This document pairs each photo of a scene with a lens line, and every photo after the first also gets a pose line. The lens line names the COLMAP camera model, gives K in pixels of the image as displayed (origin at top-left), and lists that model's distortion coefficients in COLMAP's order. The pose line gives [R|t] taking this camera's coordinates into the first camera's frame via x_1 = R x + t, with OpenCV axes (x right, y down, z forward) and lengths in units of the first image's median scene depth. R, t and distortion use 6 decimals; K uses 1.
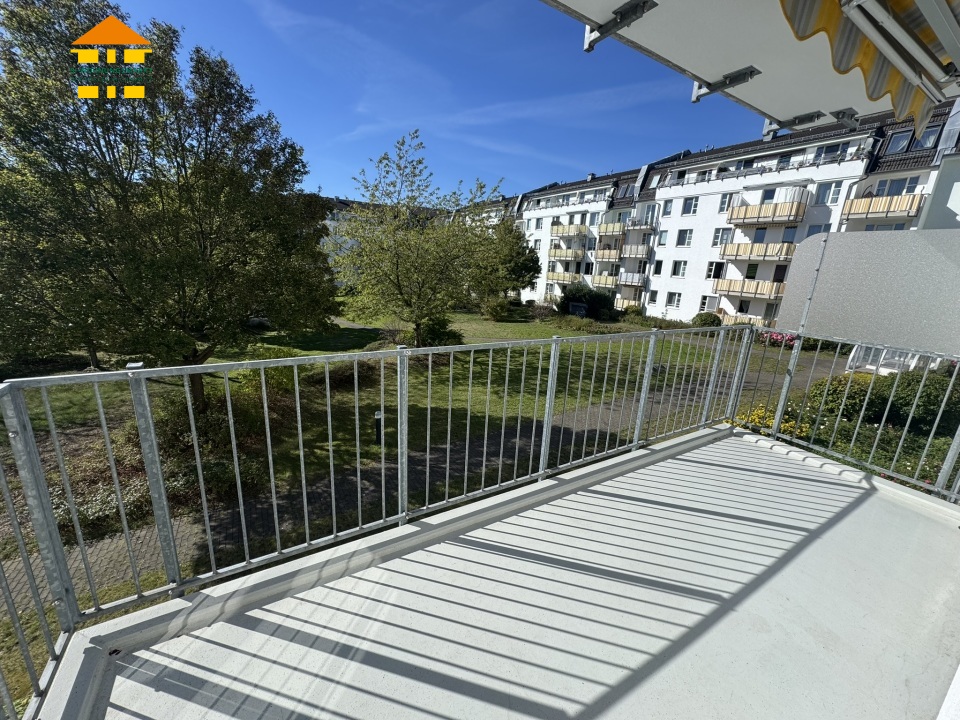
lens RADIAL K [[375.5, 0, 479.0], [0, 375.5, 357.6], [0, 0, 1]] dist [0.000244, -0.000112]
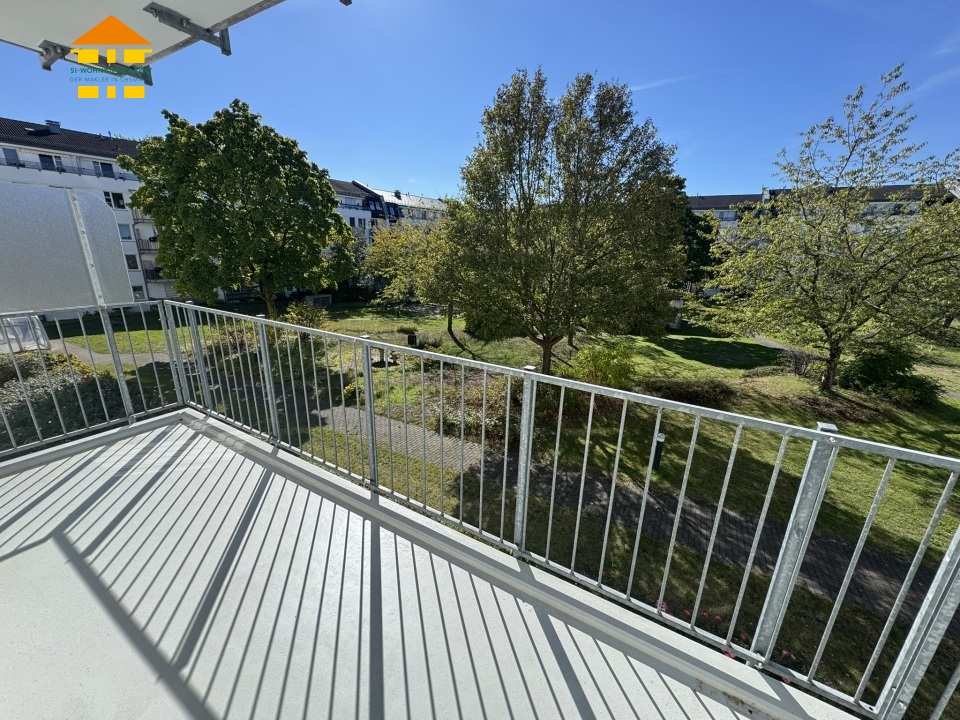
lens RADIAL K [[375.5, 0, 479.0], [0, 375.5, 357.6], [0, 0, 1]] dist [0.000244, -0.000112]
pose [[0.482260, 0.206547, -0.851331, 0.513261], [-0.217318, 0.969637, 0.112145, -0.076245], [0.848645, 0.130926, 0.512504, 0.357887]]
